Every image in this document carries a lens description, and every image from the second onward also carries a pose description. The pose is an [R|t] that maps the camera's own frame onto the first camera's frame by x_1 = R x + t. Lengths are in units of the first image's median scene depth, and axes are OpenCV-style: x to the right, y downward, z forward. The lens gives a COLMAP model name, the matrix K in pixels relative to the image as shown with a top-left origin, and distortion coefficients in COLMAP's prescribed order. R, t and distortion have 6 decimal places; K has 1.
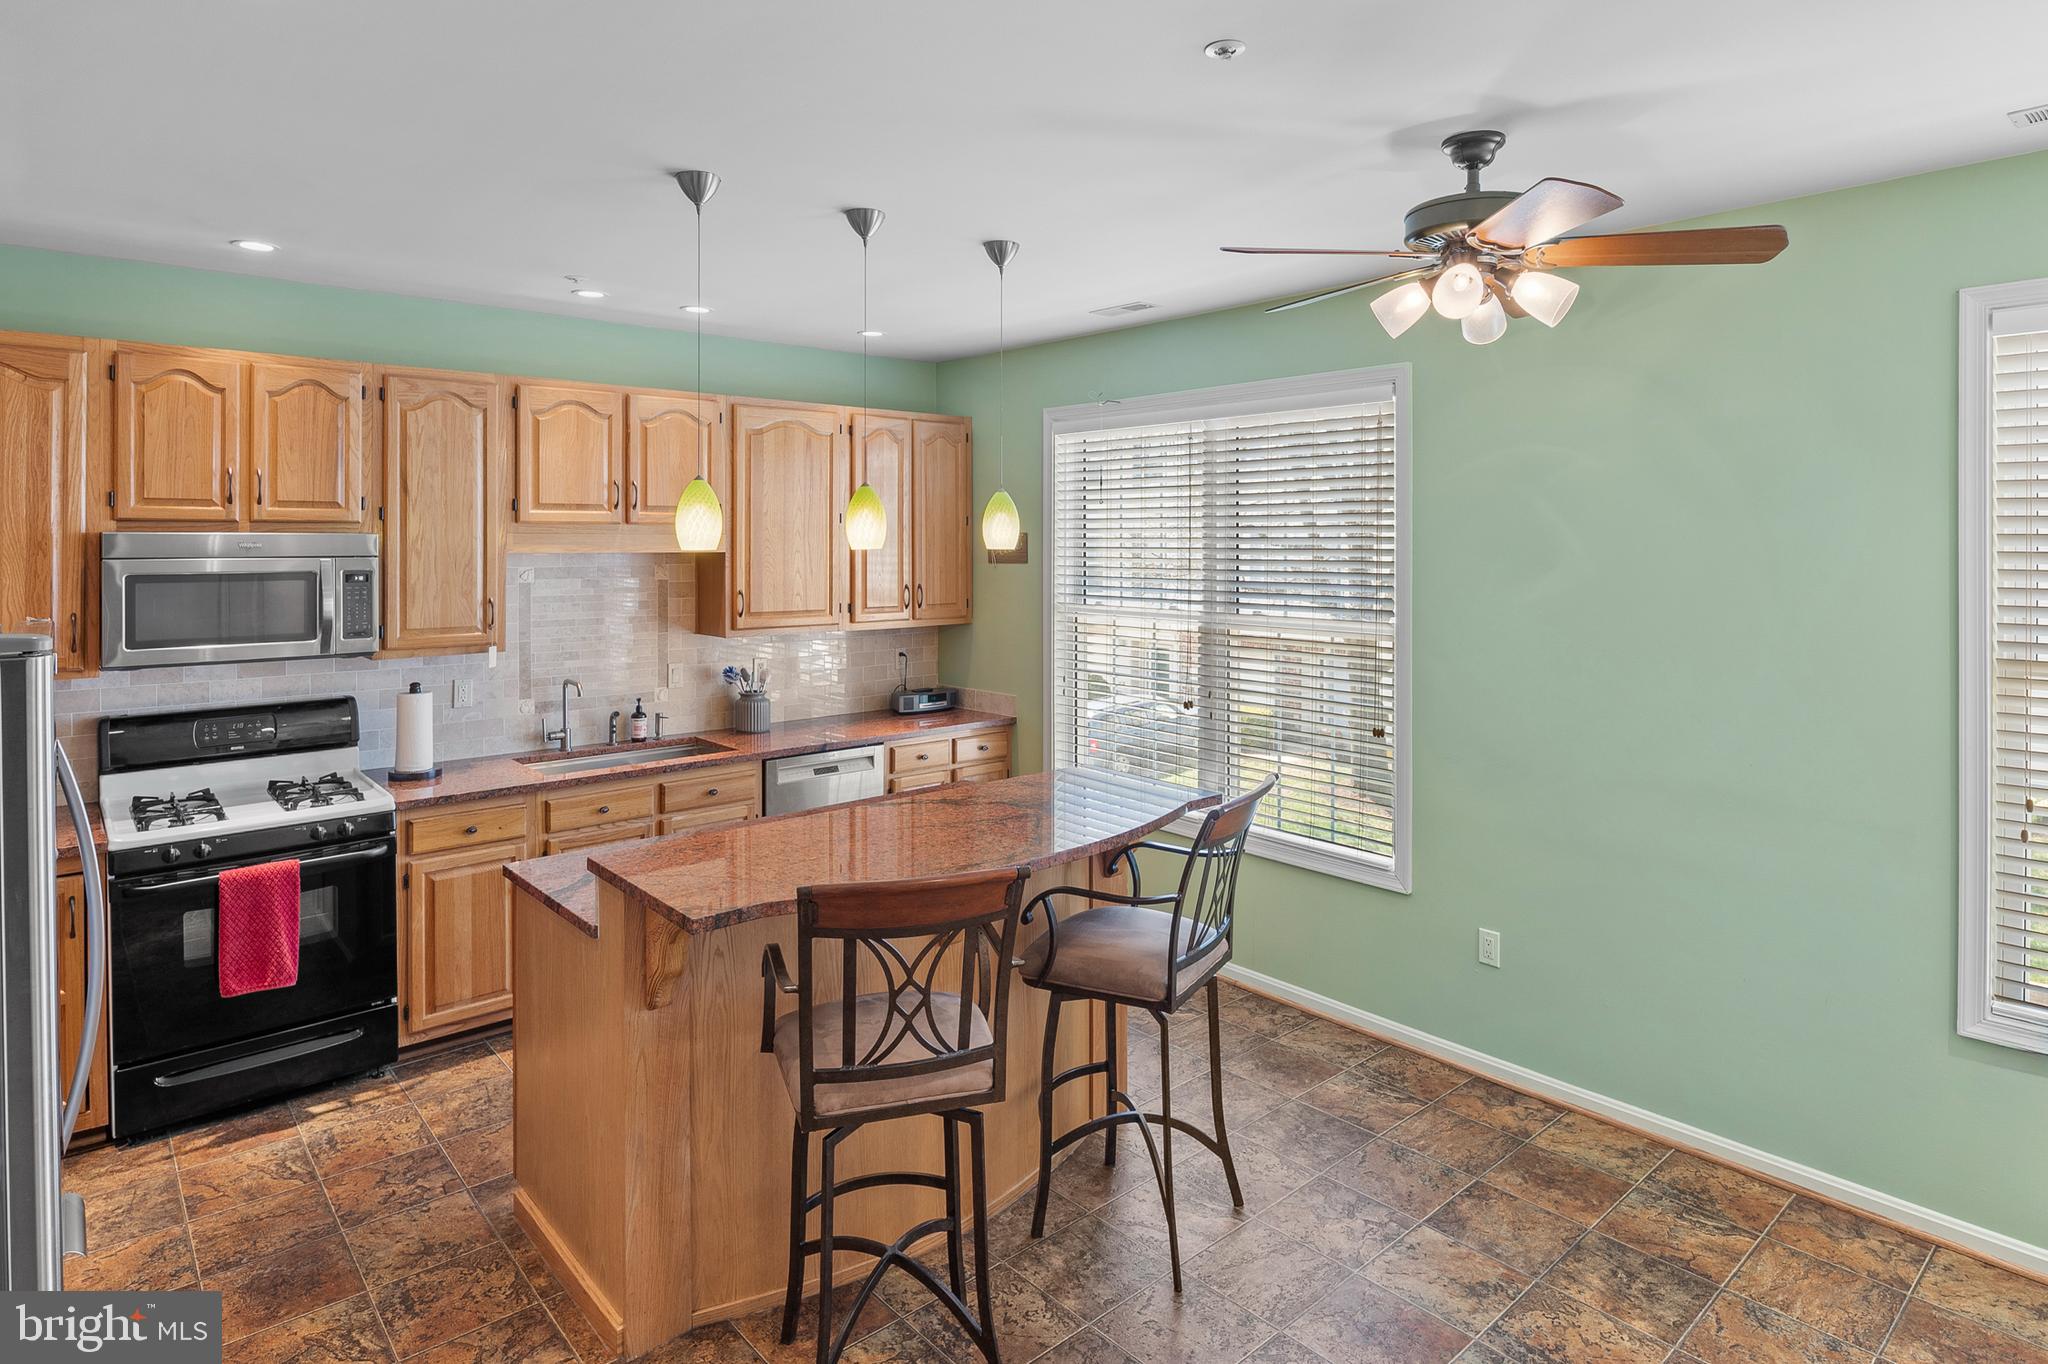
lens RADIAL K [[1128.1, 0, 1018.5], [0, 1128.1, 541.2], [0, 0, 1]] dist [0.000883, -0.005519]
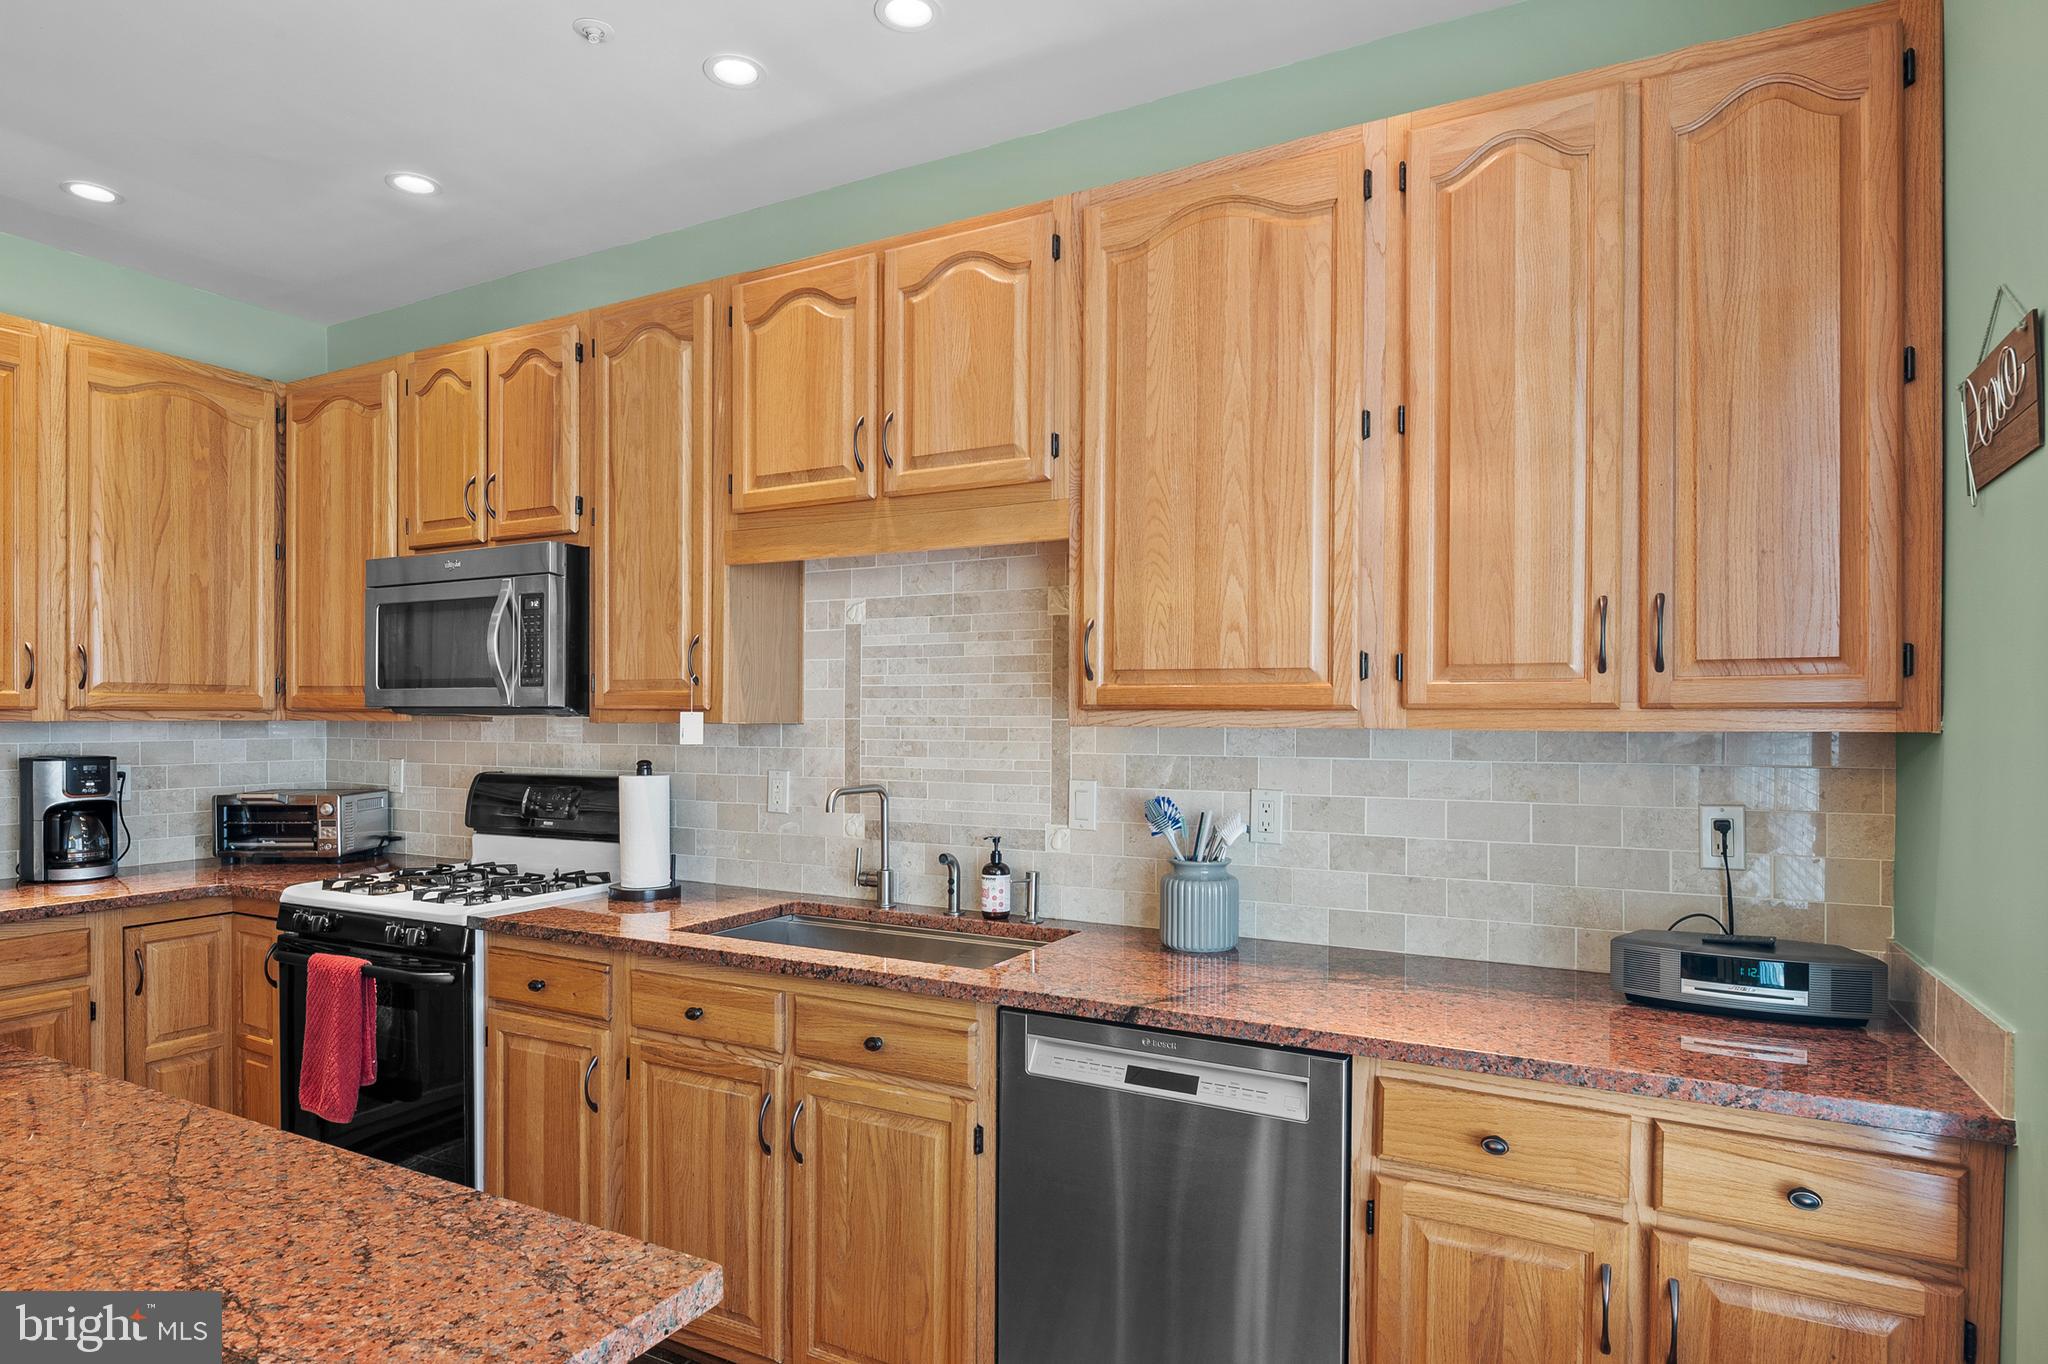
lens RADIAL K [[1128.1, 0, 1013.5], [0, 1128.1, 726.7], [0, 0, 1]] dist [0.000883, -0.005519]
pose [[0.352350, 0.008416, -0.935830, 0.169216], [-0.006044, 0.999959, 0.006717, 0.087606], [0.935849, 0.003290, 0.352387, 0.858809]]
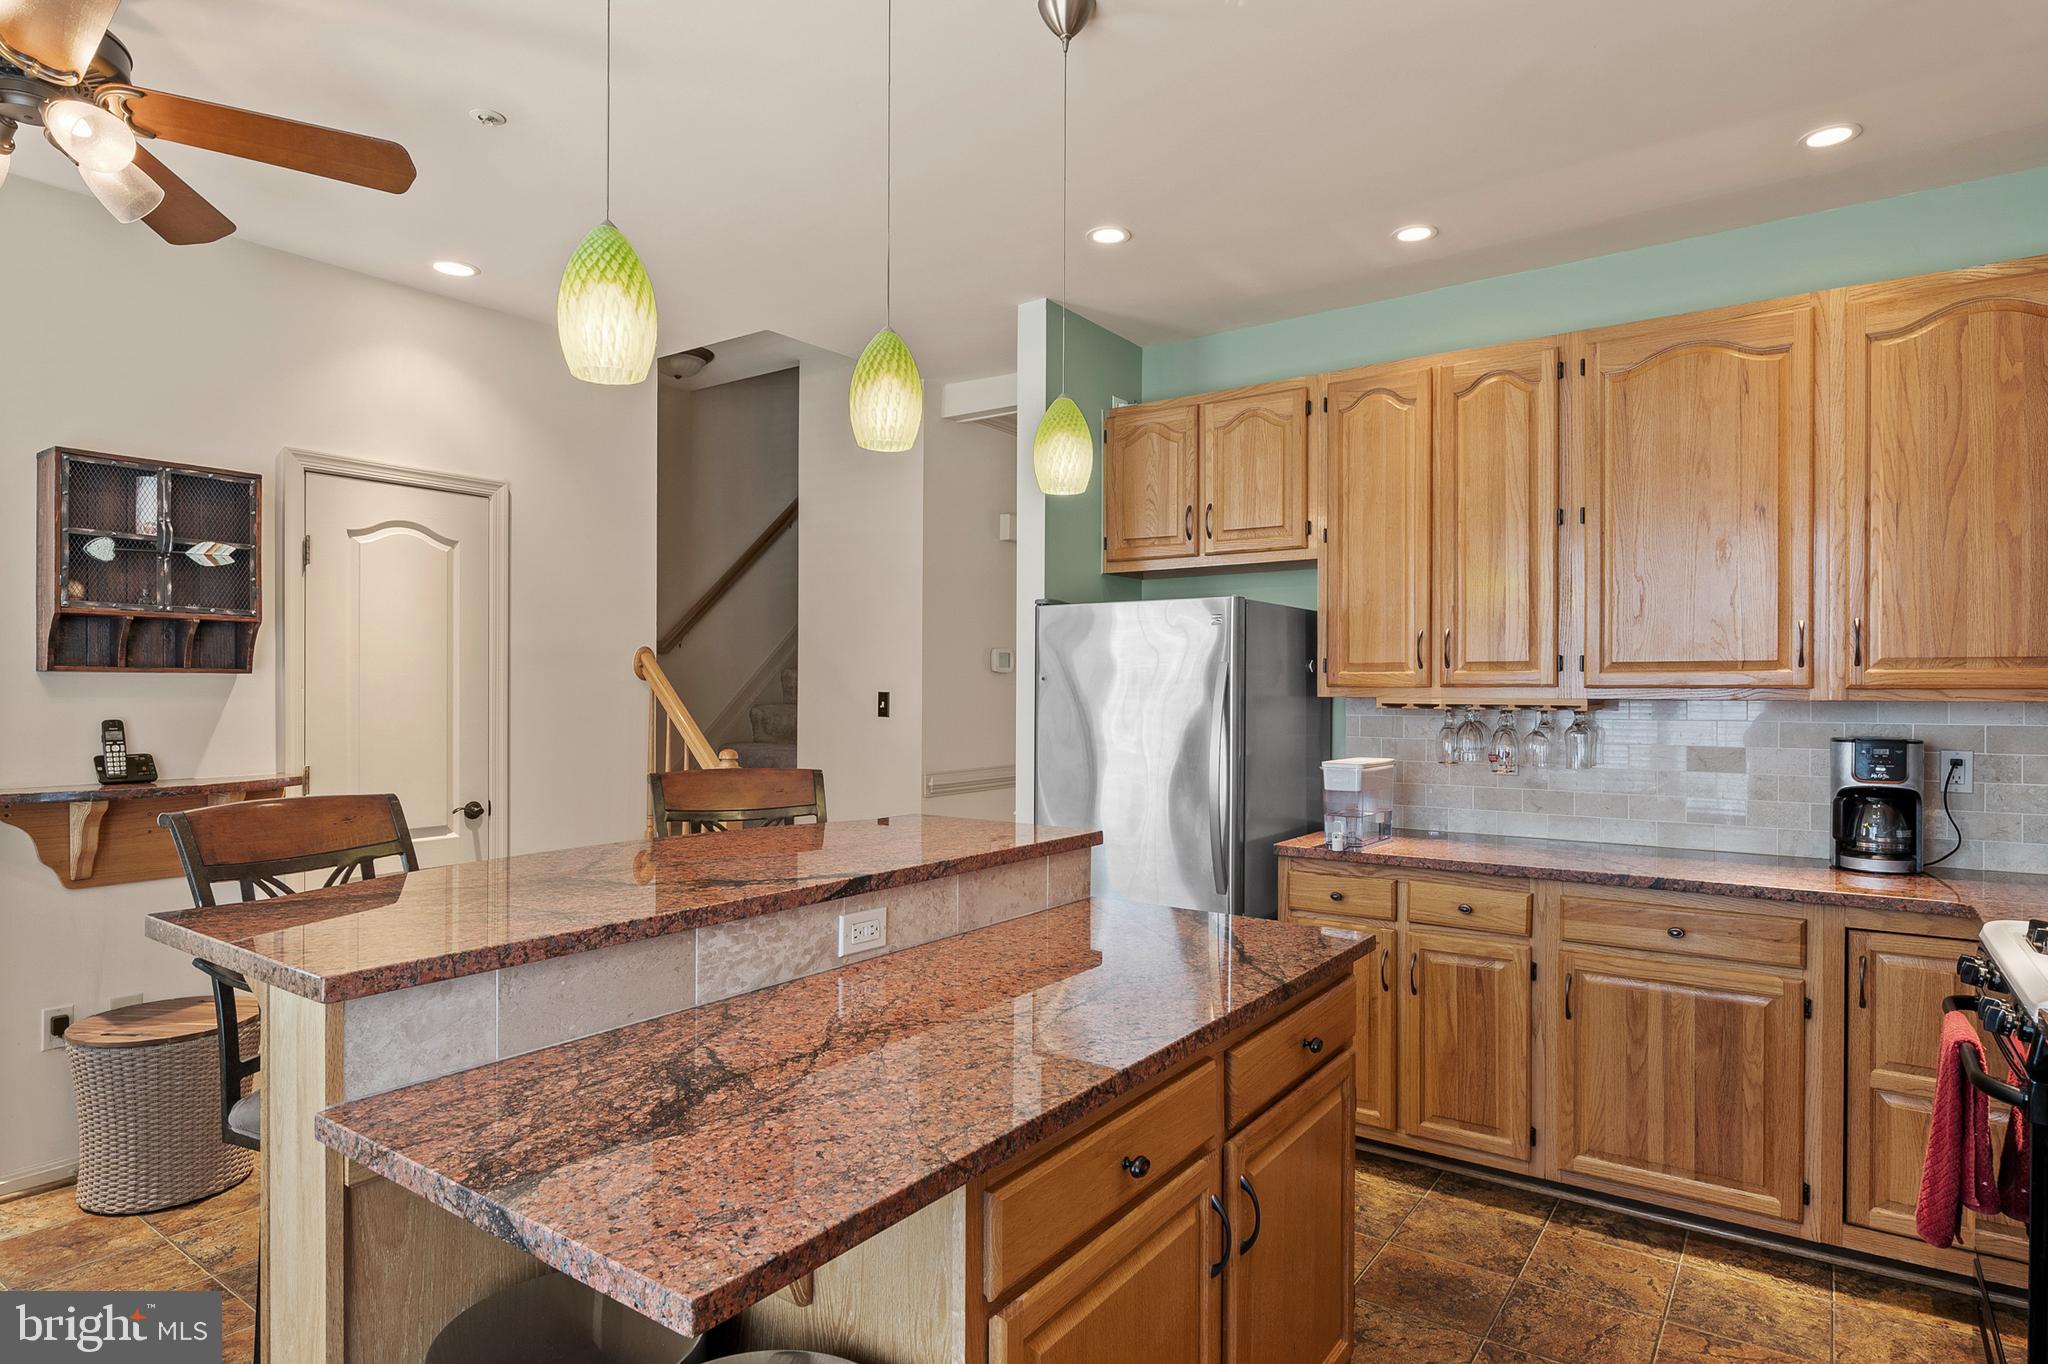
lens RADIAL K [[1128.1, 0, 1014.4], [0, 1128.1, 690.3], [0, 0, 1]] dist [0.000883, -0.005519]
pose [[-0.974481, -0.003839, -0.224439, -0.050804], [-0.004950, 0.999978, 0.004388, 0.086106], [0.224417, 0.005387, -0.974478, 1.074195]]
